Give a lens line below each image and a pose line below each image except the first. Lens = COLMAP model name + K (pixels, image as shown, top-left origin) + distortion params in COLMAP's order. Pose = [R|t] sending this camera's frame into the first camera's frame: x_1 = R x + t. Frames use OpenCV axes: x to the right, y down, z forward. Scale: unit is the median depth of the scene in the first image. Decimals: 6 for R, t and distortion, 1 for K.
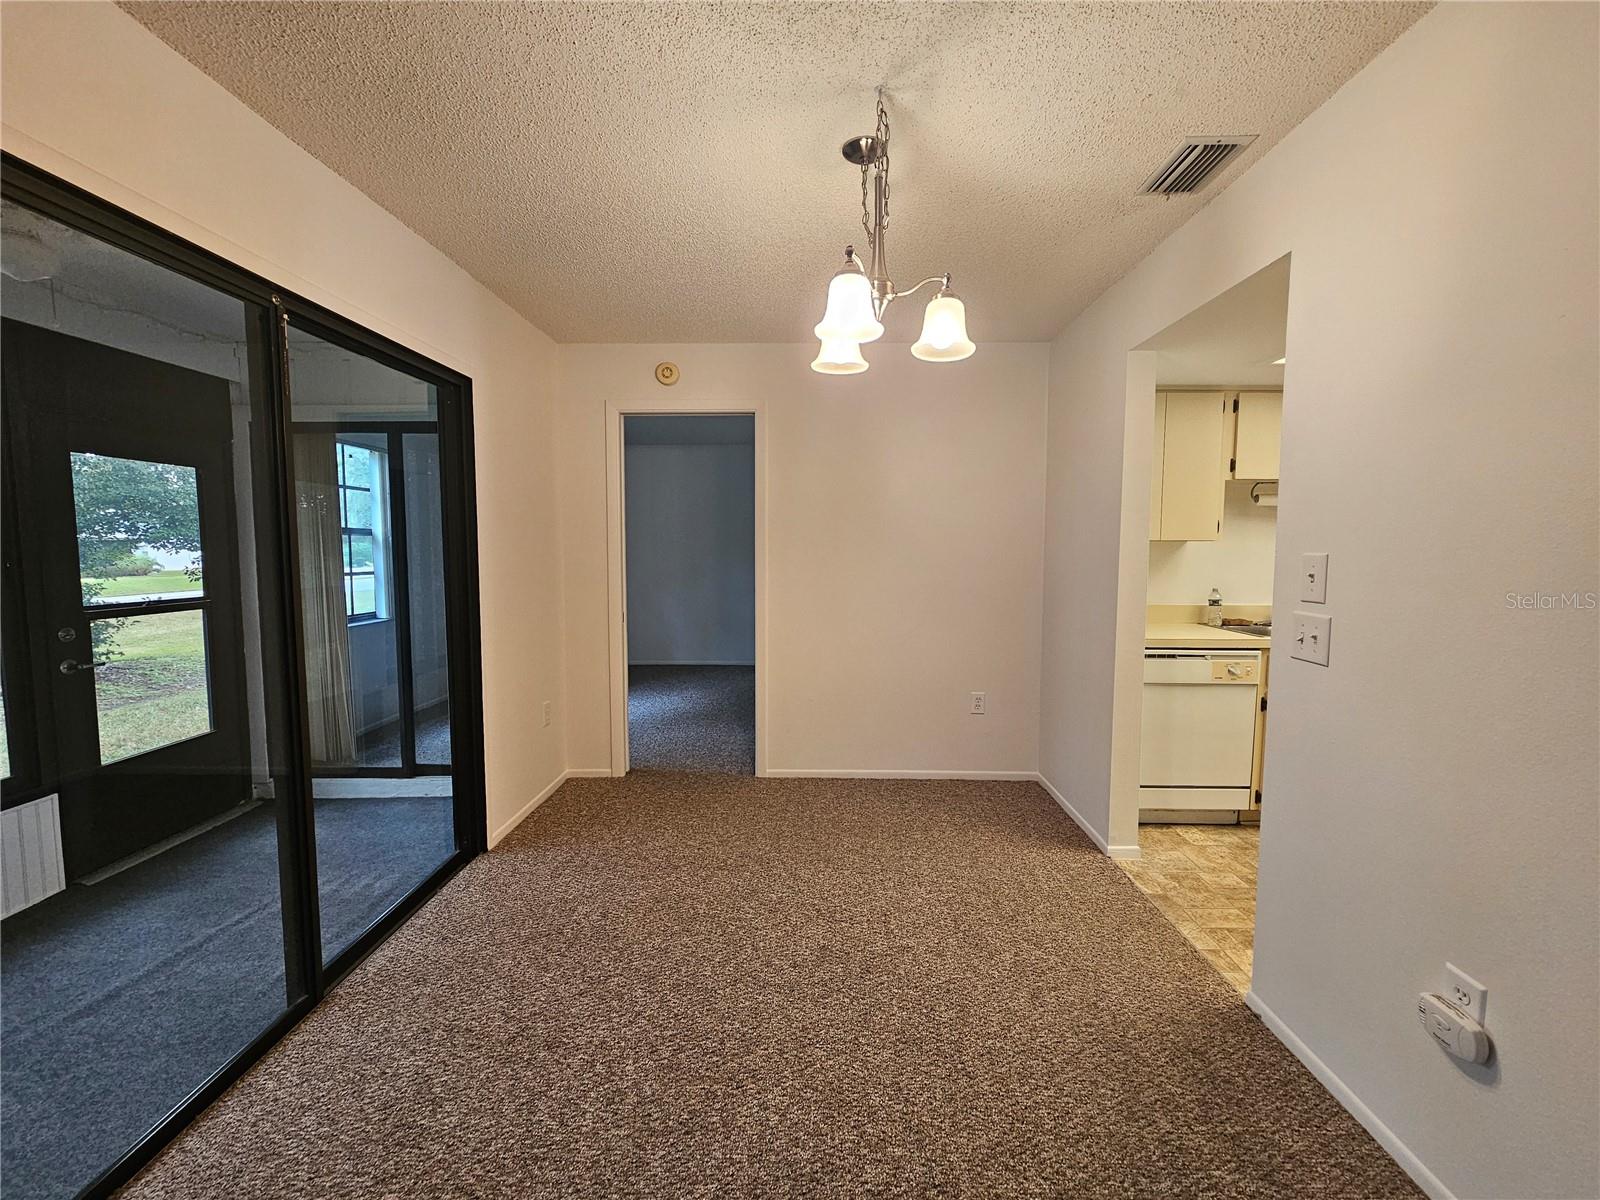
lens RADIAL K [[651.9, 0, 809.3], [0, 651.9, 595.3], [0, 0, 1]] dist [-0.000286, 0.000780]
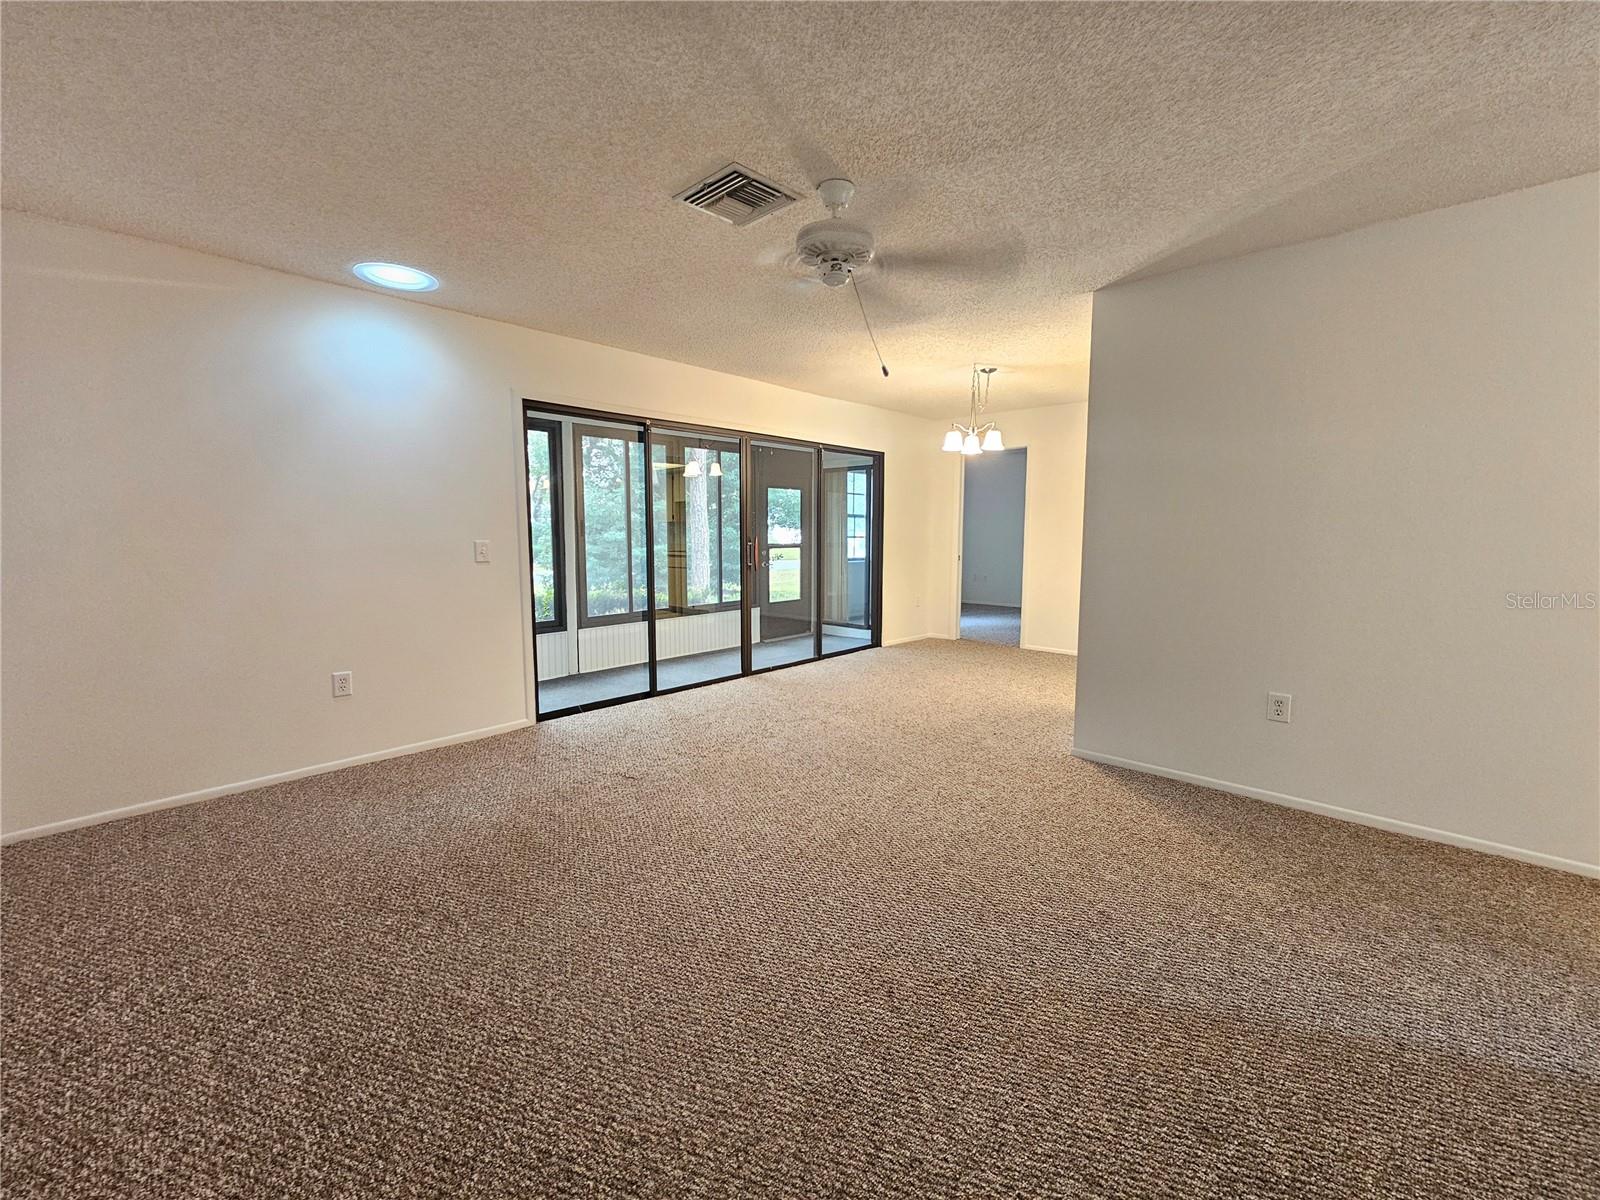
lens RADIAL K [[651.9, 0, 805.5], [0, 651.9, 601.1], [0, 0, 1]] dist [-0.000286, 0.000780]
pose [[0.738838, 0.072449, -0.669977, 0.870086], [-0.051912, 0.997369, 0.050603, 0.110216], [0.671880, -0.002607, 0.740655, -0.939625]]
